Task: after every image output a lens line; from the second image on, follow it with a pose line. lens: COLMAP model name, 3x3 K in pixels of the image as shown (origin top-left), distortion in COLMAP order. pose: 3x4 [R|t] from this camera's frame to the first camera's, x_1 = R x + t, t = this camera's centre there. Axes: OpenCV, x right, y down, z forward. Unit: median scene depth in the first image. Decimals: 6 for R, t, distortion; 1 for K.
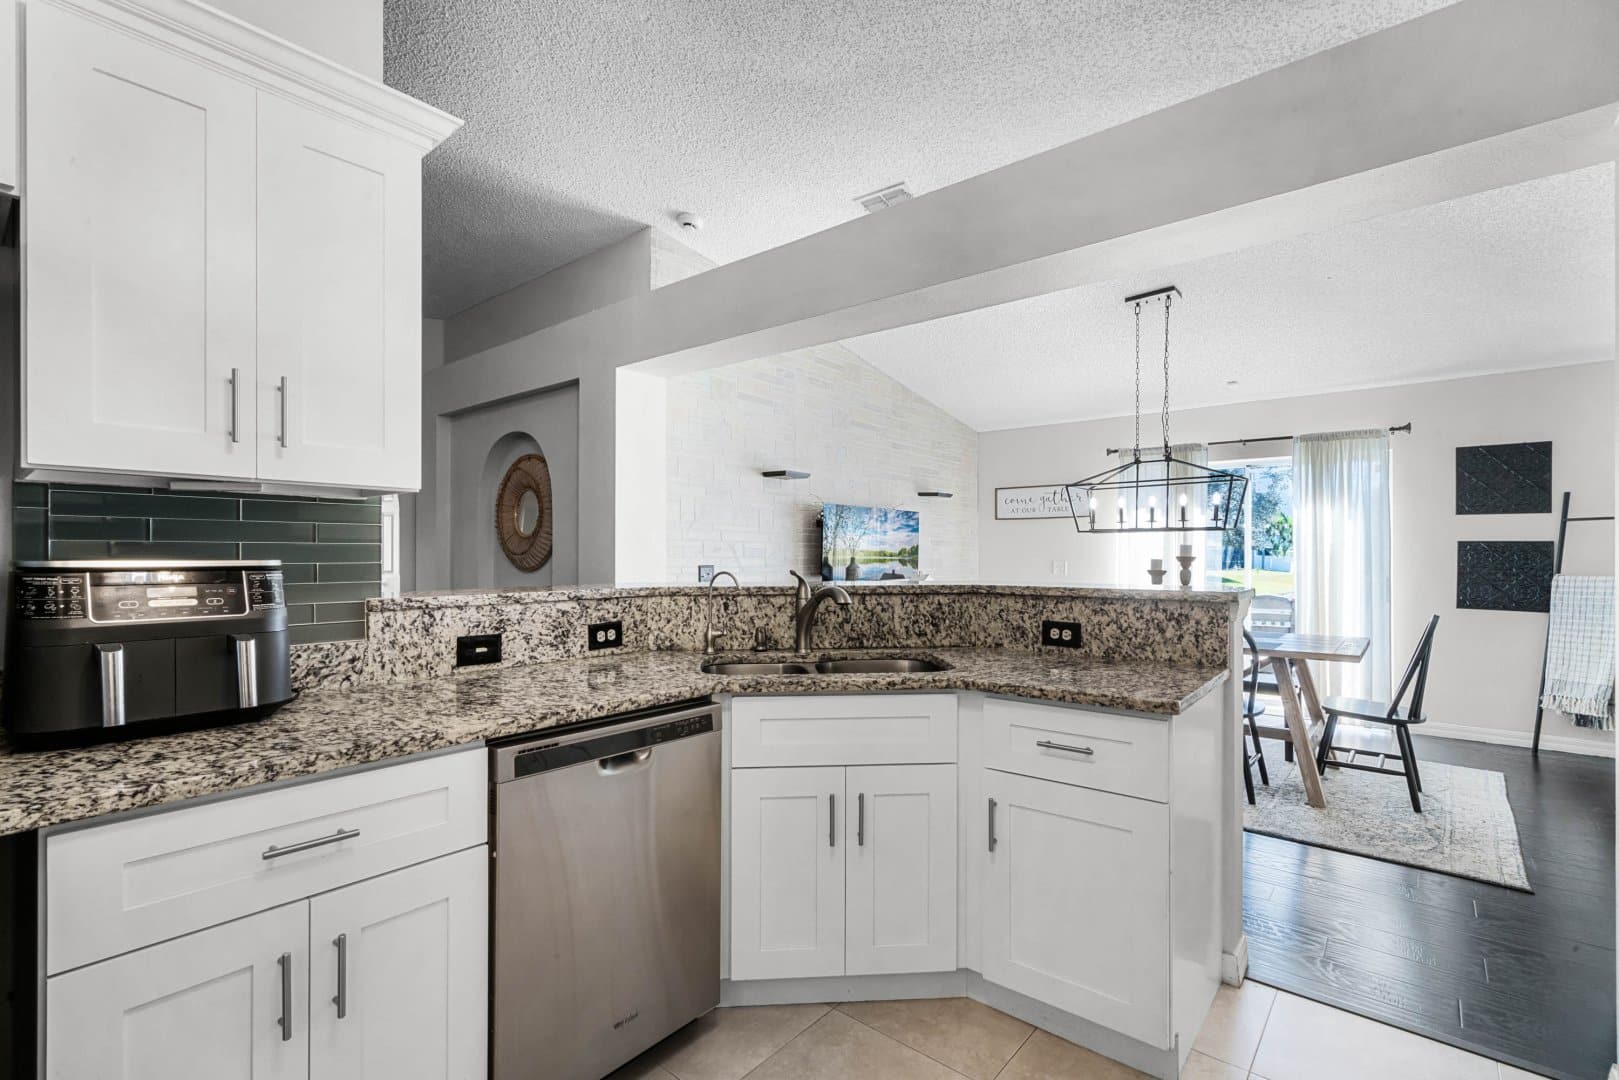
lens RADIAL K [[737.6, 0, 793.1], [0, 737.6, 550.9], [0, 0, 1]] dist [-0.008748, 0.002006]
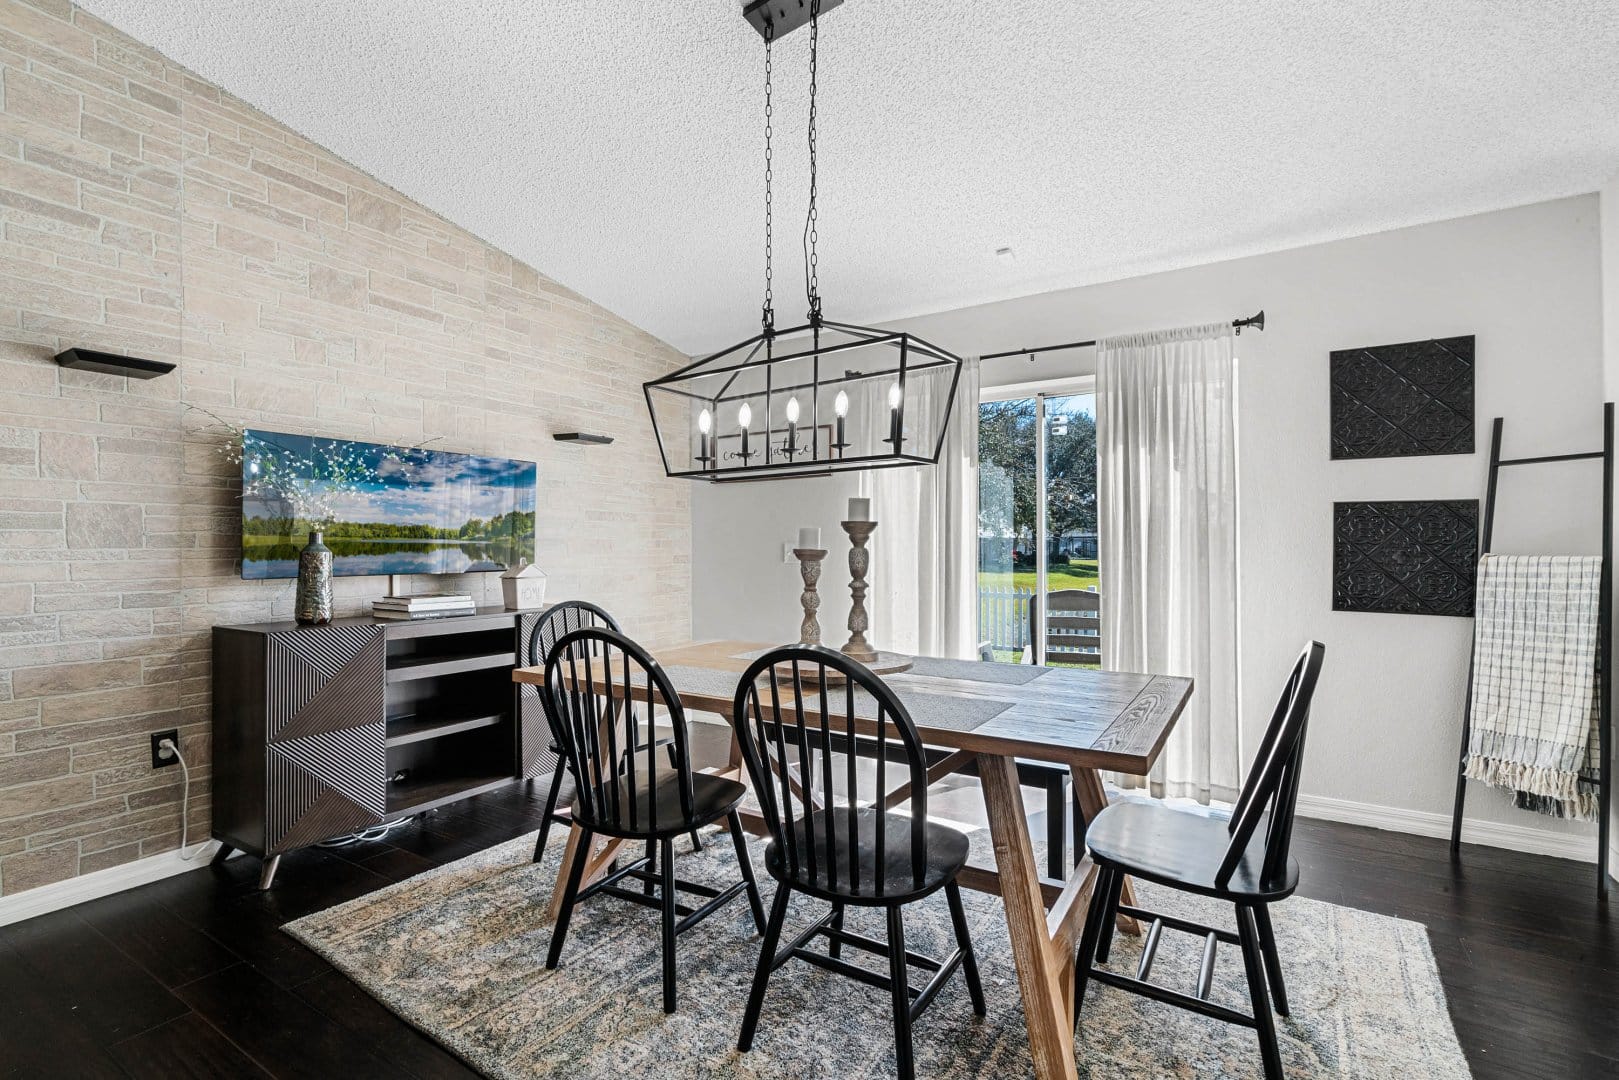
lens RADIAL K [[737.6, 0, 798.9], [0, 737.6, 542.3], [0, 0, 1]] dist [-0.008748, 0.002006]
pose [[0.990667, -0.005081, 0.136210, 0.425302], [0.005178, 0.999987, -0.000361, 0.020876], [-0.136207, 0.001063, 0.990680, 0.507986]]
